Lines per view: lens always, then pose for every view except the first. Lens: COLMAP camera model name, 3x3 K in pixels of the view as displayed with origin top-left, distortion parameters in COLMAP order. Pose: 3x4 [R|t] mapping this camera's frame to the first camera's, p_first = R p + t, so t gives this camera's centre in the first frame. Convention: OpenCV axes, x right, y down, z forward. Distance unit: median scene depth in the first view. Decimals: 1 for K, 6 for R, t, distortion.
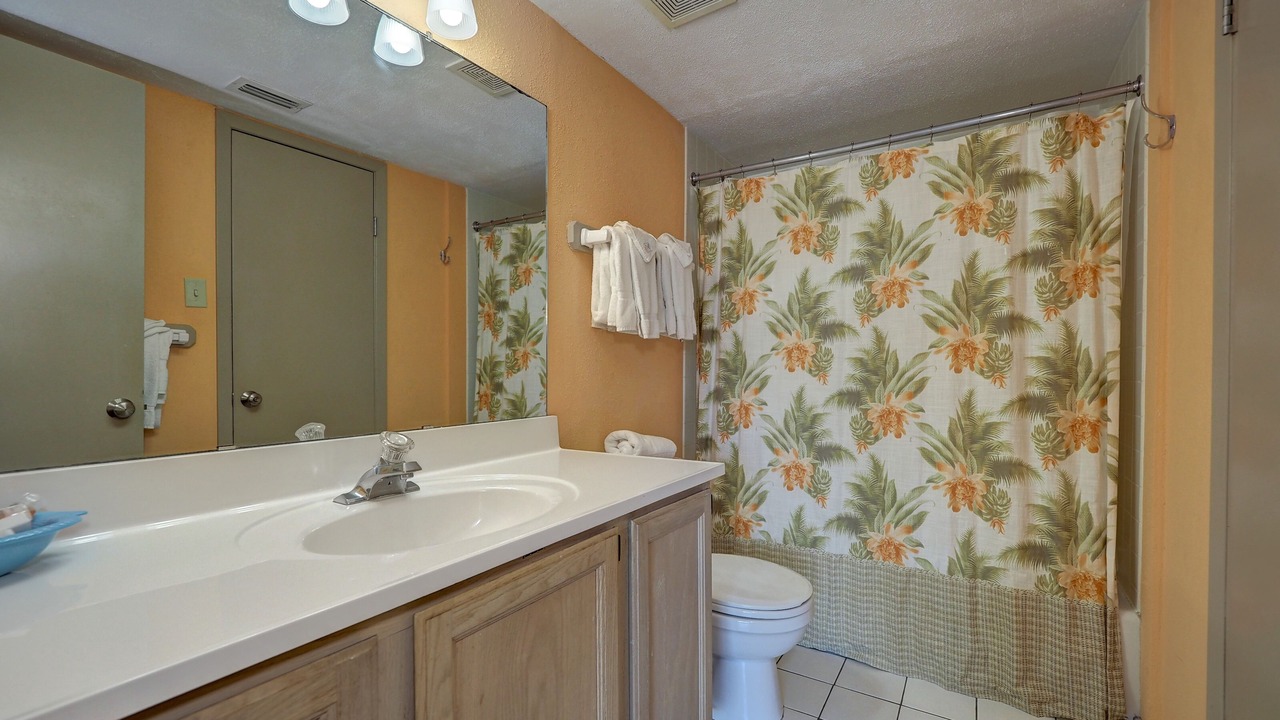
lens RADIAL K [[535.3, 0, 640.3], [0, 535.3, 363.5], [0, 0, 1]] dist [-0.001307, -0.004330]
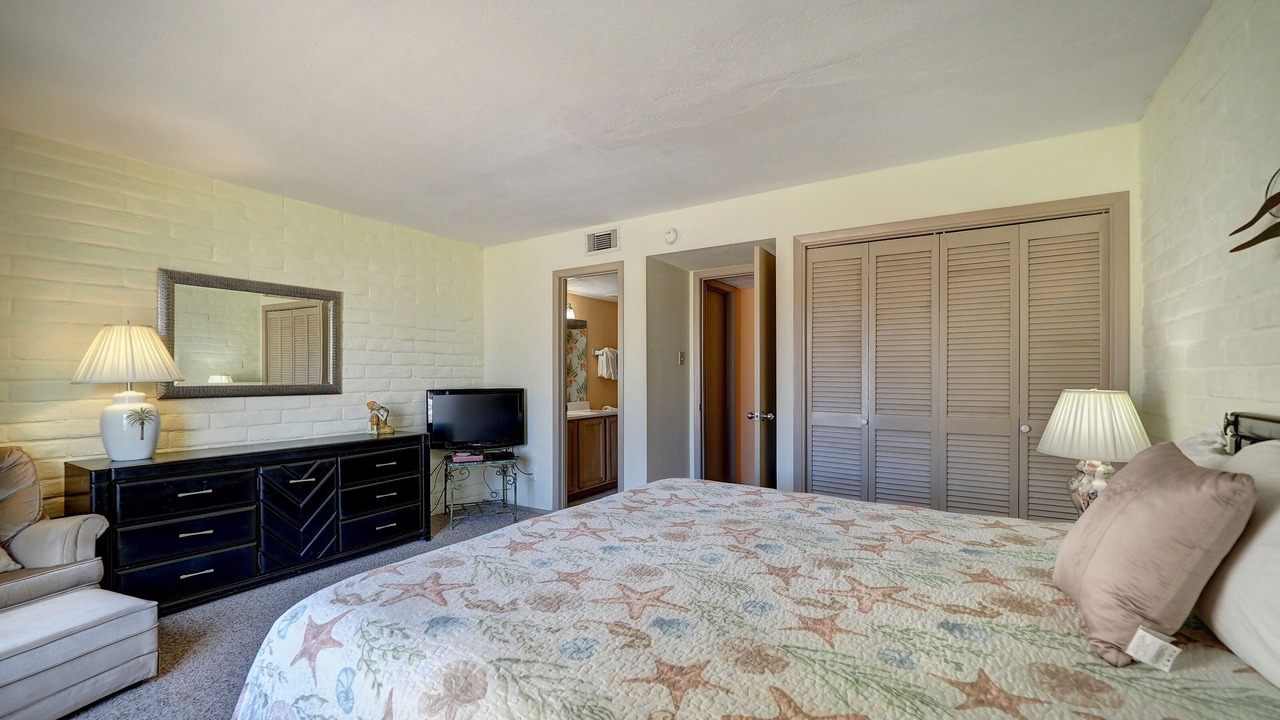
lens RADIAL K [[535.3, 0, 639.5], [0, 535.3, 369.1], [0, 0, 1]] dist [-0.001307, -0.004330]
pose [[0.999973, -0.002787, 0.006800, 0.171622], [0.002822, 0.999983, -0.005099, -0.102550], [-0.006786, 0.005118, 0.999964, -2.724368]]
